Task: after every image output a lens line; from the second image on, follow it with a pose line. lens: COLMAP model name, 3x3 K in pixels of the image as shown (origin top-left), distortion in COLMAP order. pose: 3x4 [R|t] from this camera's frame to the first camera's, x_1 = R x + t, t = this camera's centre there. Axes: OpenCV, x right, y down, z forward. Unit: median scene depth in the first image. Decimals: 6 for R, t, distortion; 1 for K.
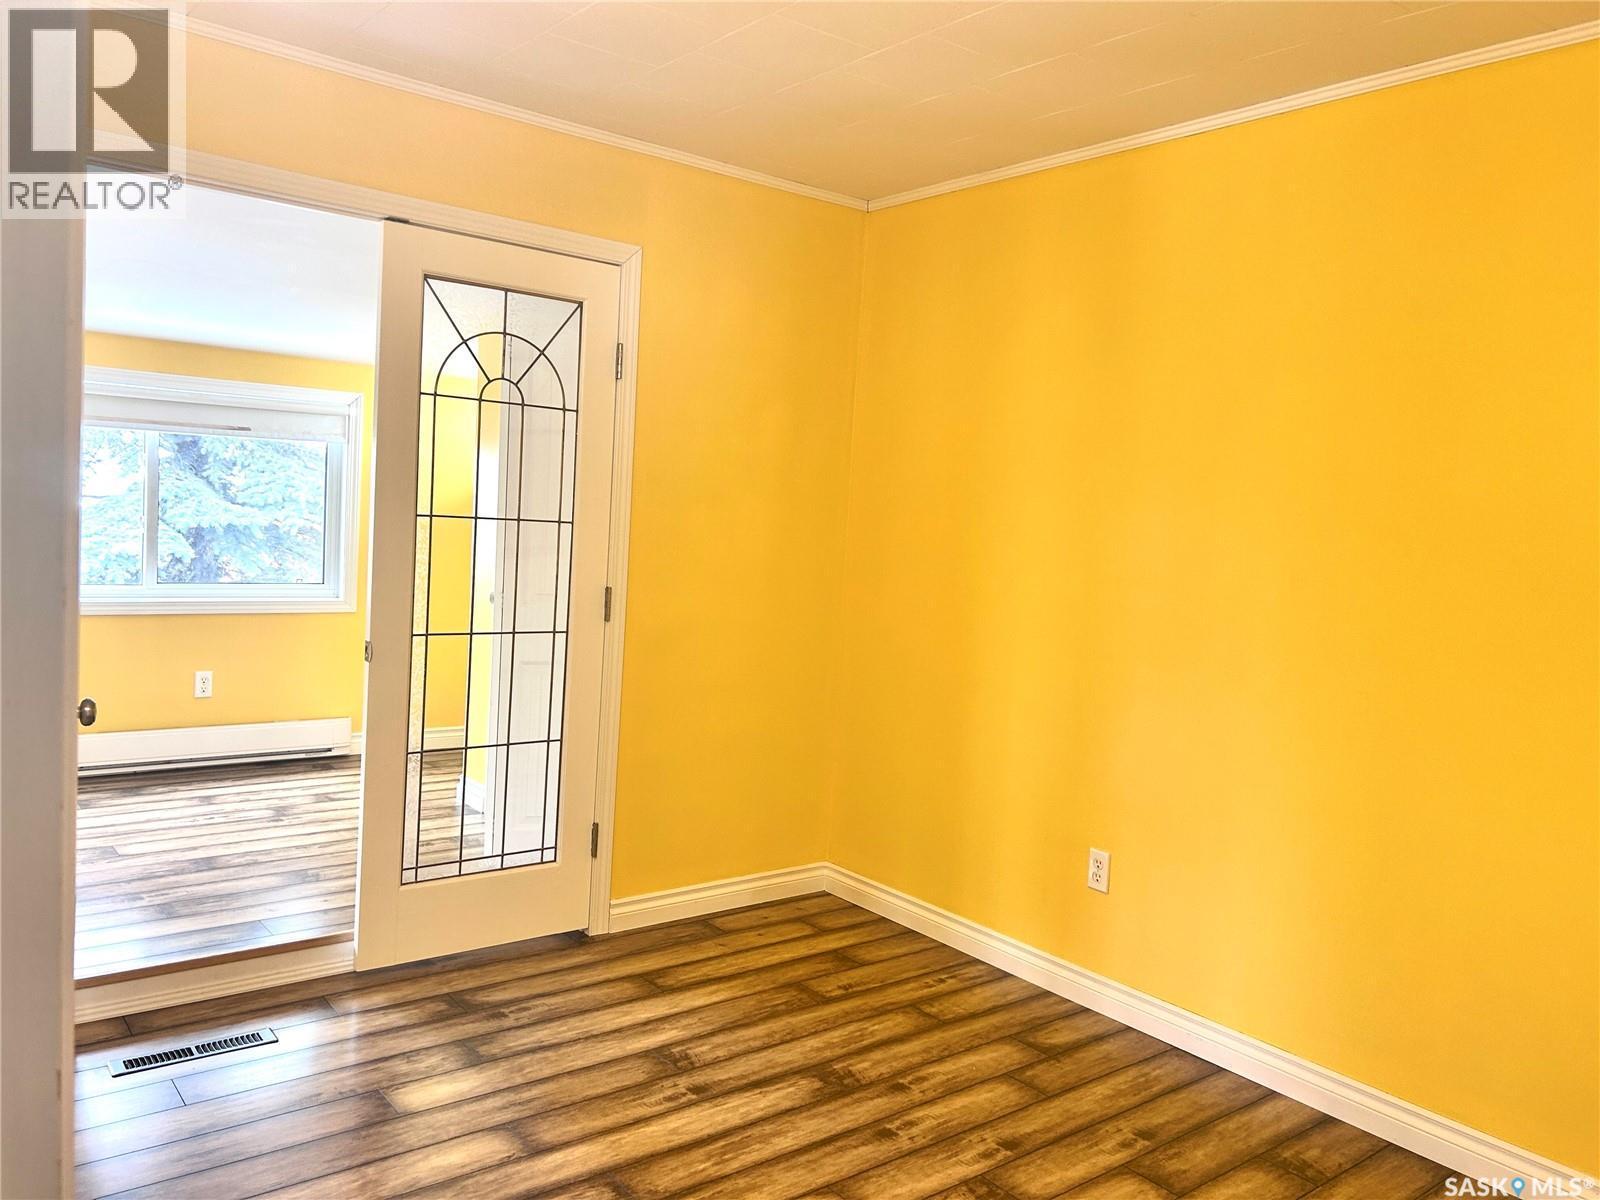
lens RADIAL K [[1211.8, 0, 799.6], [0, 1211.8, 598.1], [0, 0, 1]] dist [0.007538, -0.002182]
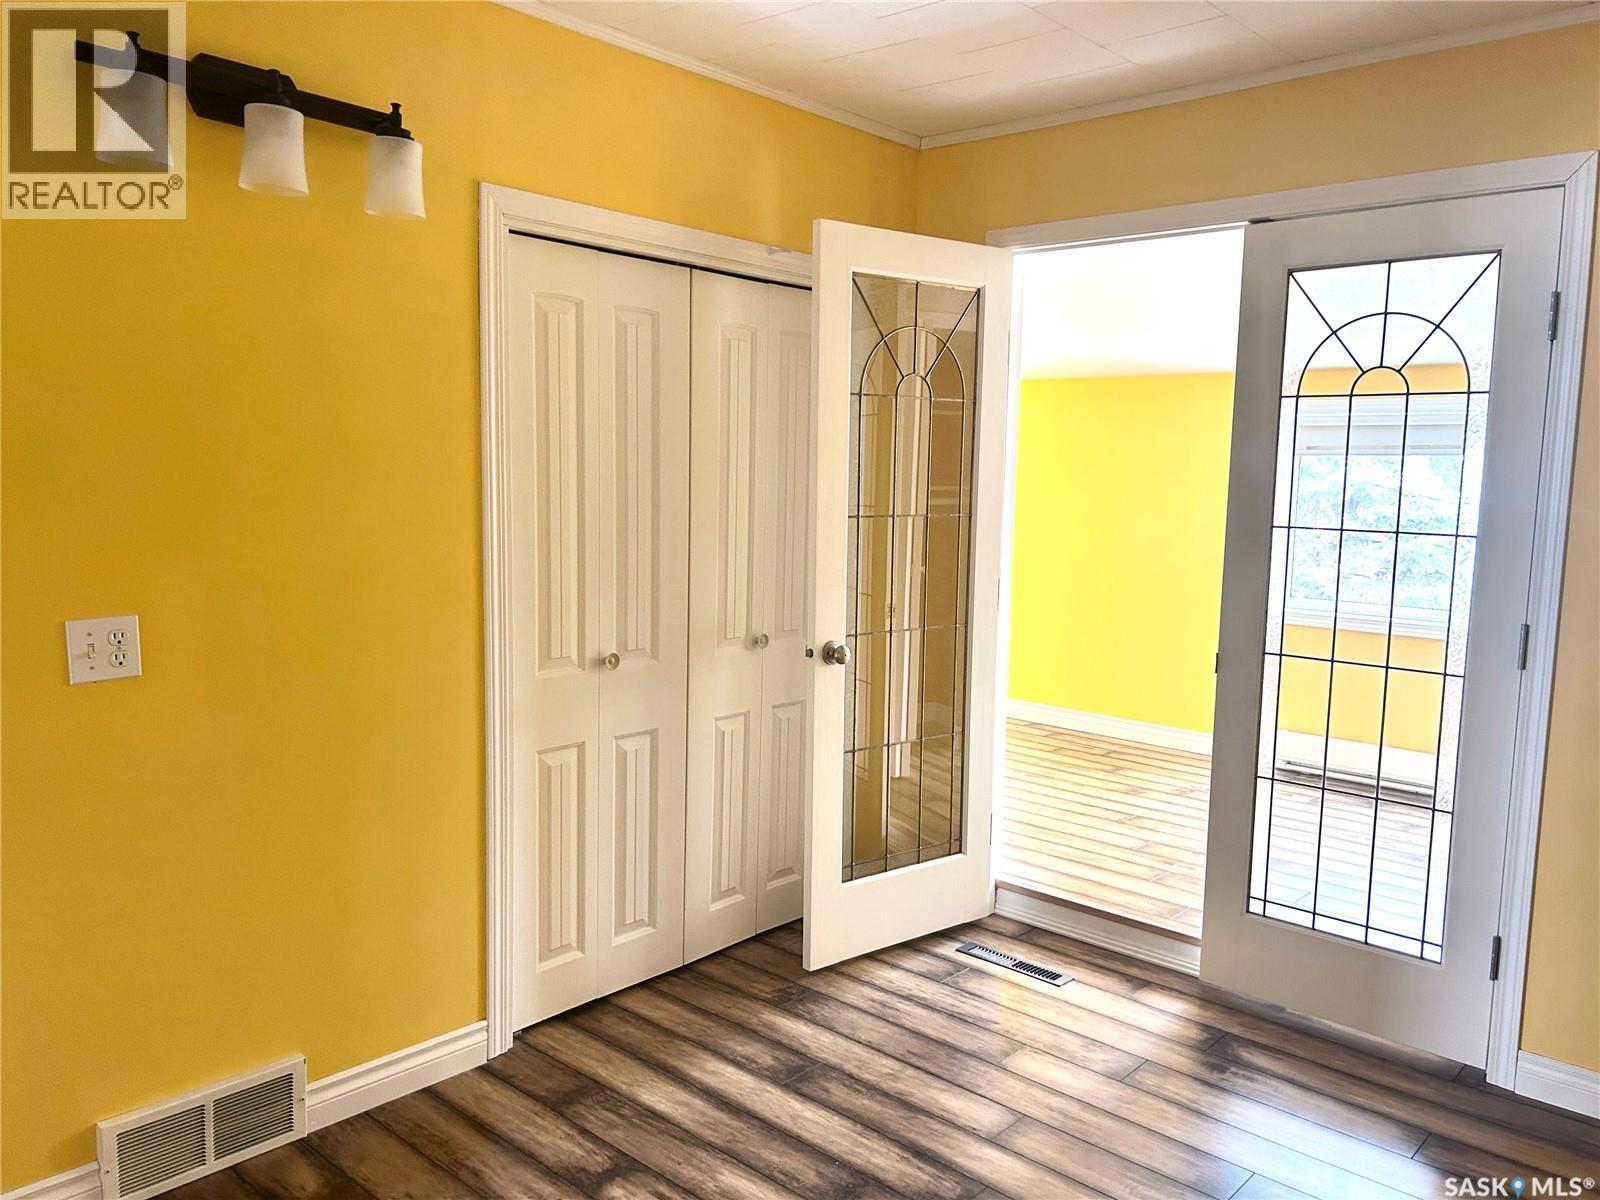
lens RADIAL K [[1211.8, 0, 800.0], [0, 1211.8, 602.3], [0, 0, 1]] dist [0.007538, -0.002182]
pose [[0.168771, 0.056323, -0.984045, 0.558419], [-0.092180, 0.994892, 0.041134, -0.013912], [0.981335, 0.083767, 0.173100, 0.482468]]
